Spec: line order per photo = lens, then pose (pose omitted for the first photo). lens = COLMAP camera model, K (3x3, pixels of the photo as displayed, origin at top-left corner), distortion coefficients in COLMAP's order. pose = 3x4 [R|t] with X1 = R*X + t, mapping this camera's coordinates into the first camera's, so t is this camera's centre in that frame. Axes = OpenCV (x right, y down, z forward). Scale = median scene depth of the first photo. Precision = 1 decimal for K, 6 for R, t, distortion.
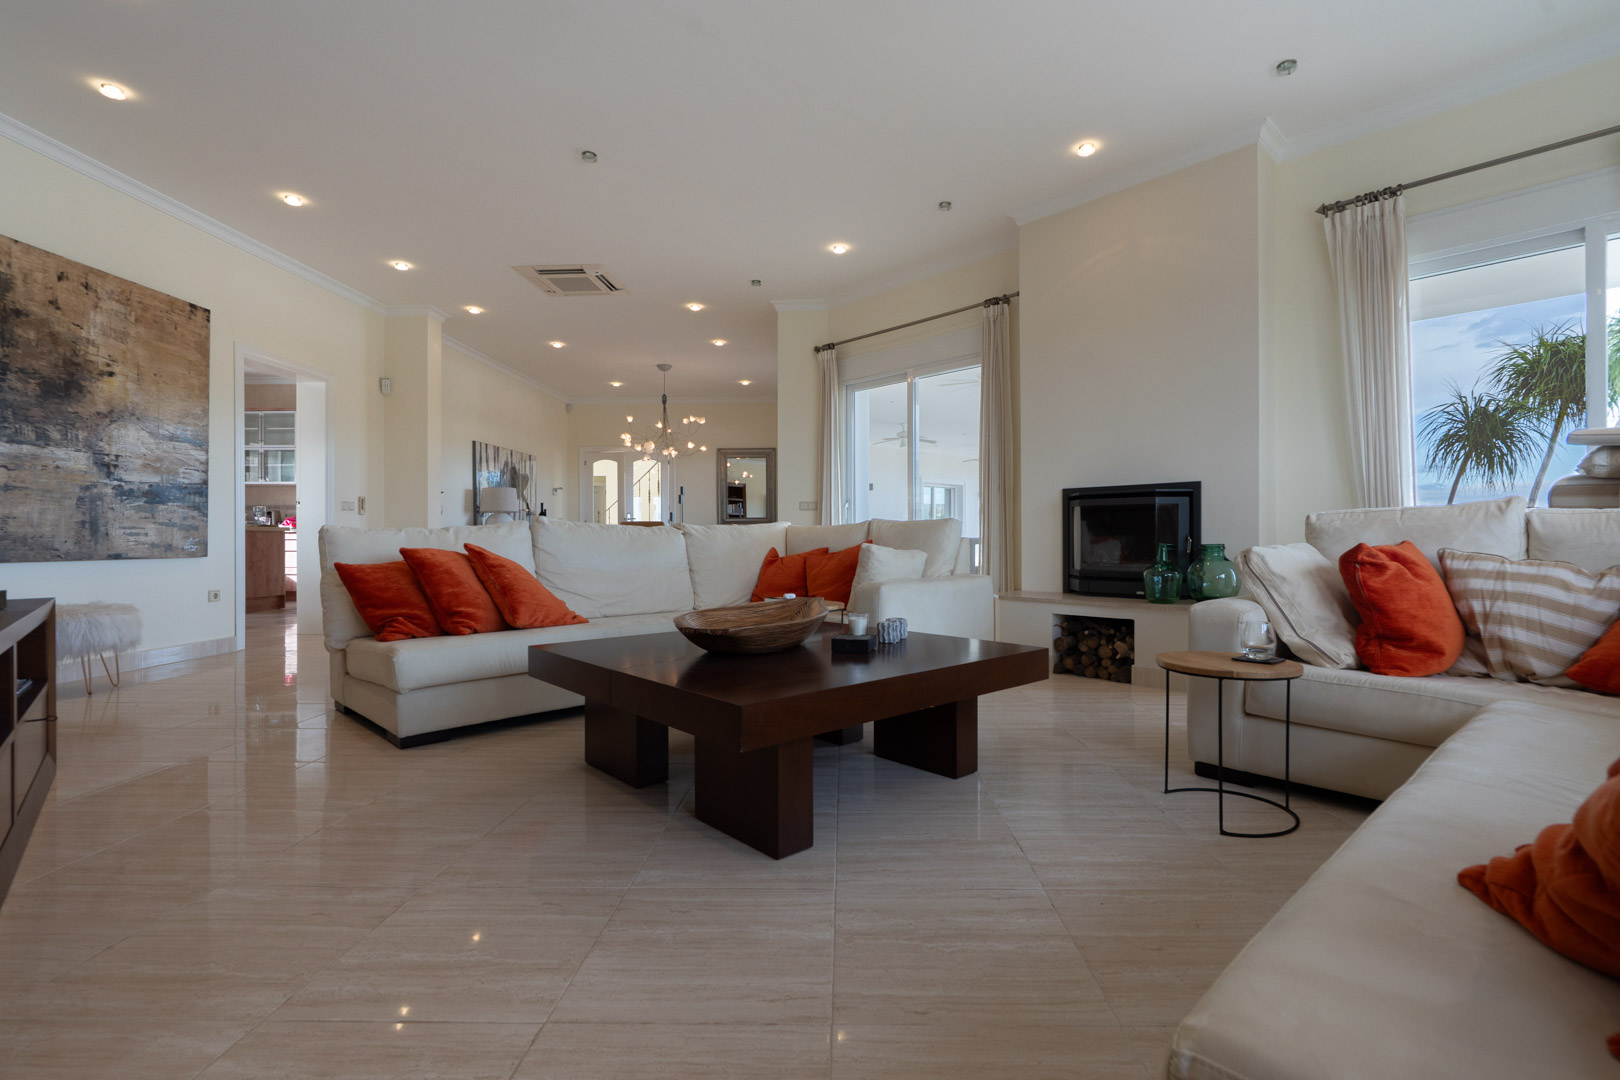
lens RADIAL K [[744.3, 0, 800.2], [0, 744.3, 533.4], [0, 0, 1]] dist [-0.003128, 0.000419]
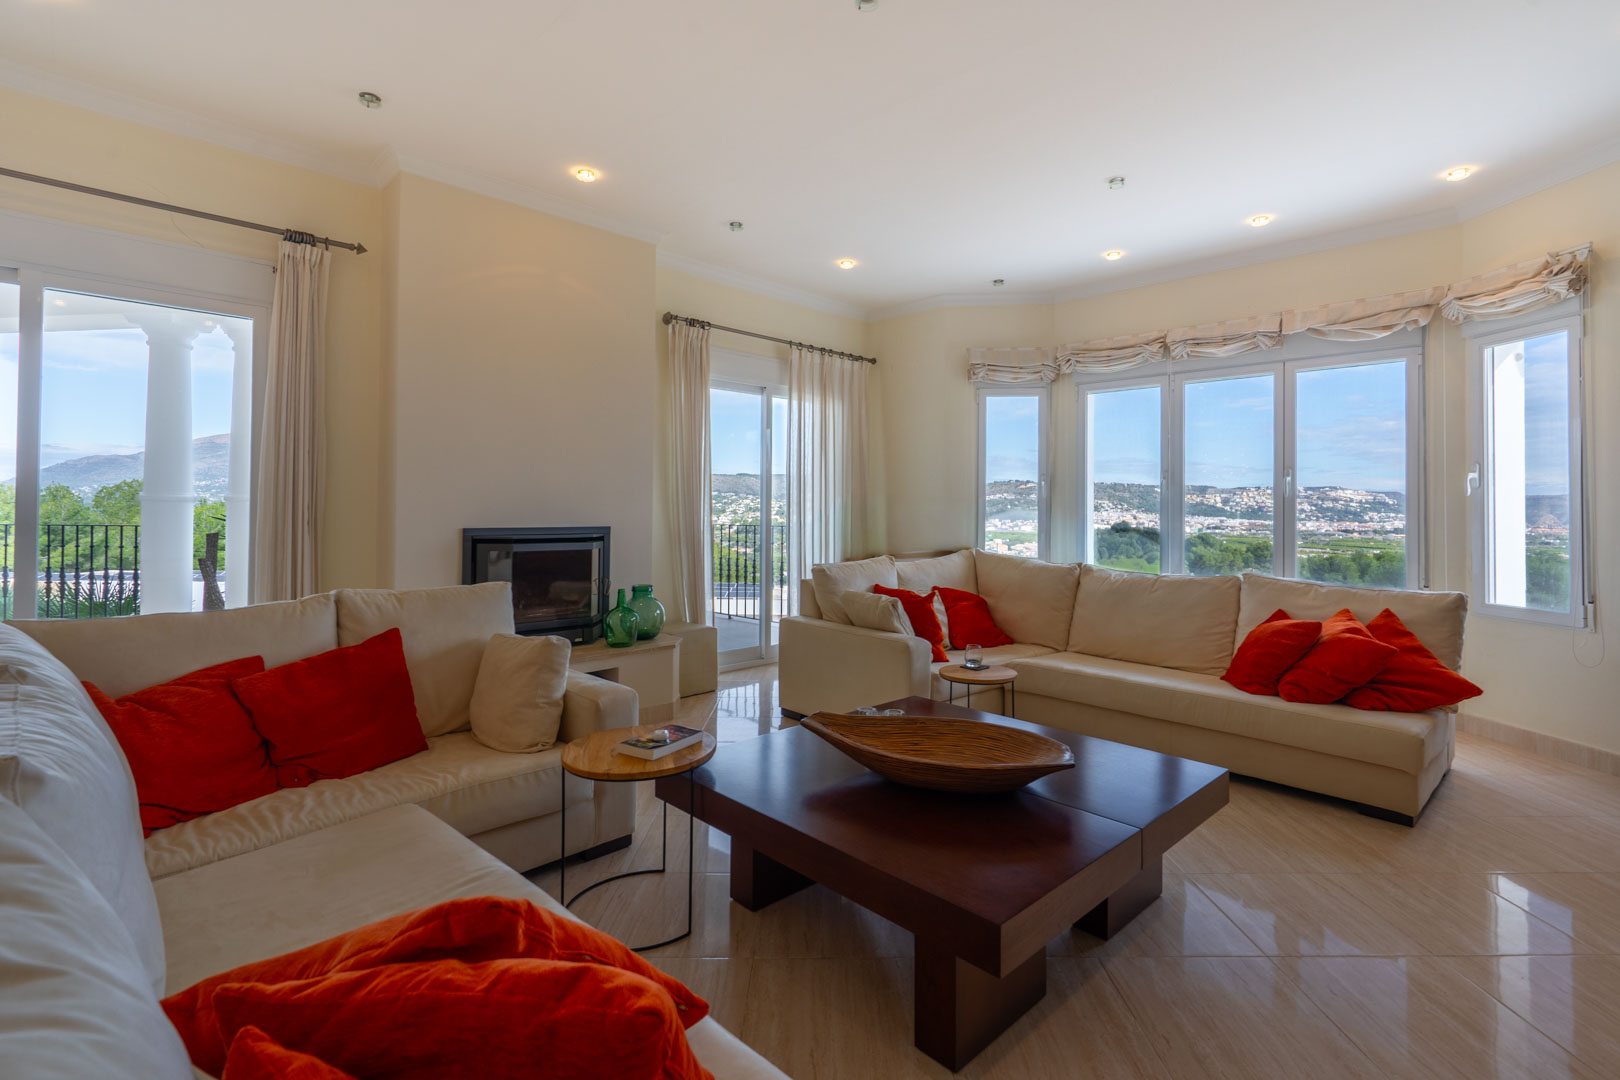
lens RADIAL K [[768.1, 0, 838.7], [0, 768.1, 493.2], [0, 0, 1]] dist [0.001010, 0.000581]
pose [[-0.072909, 0.017969, 0.997177, -0.599022], [-0.014569, 0.999712, -0.019080, -0.101757], [-0.997232, -0.015919, -0.072626, 0.746982]]
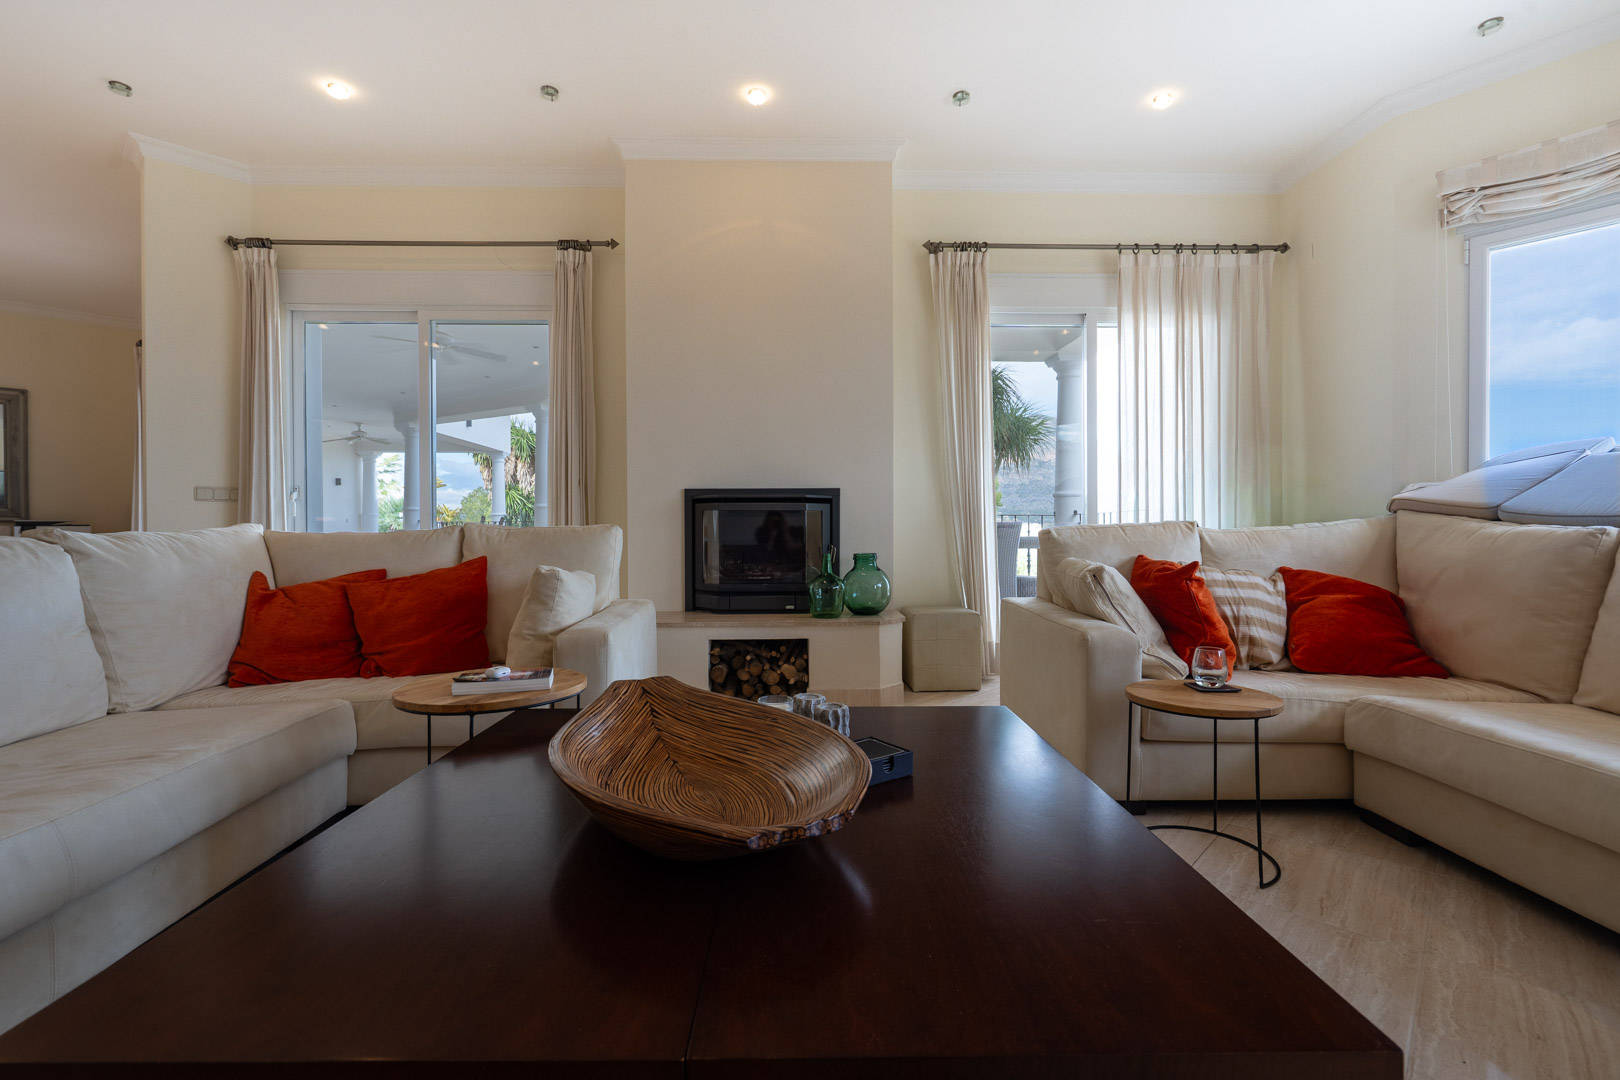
lens RADIAL K [[744.3, 0, 800.2], [0, 744.3, 533.4], [0, 0, 1]] dist [-0.003128, 0.000419]
pose [[0.649093, -0.003658, 0.760700, -0.237229], [-0.002620, 0.999972, 0.007044, -0.017834], [-0.760704, -0.006565, 0.649065, 0.401877]]
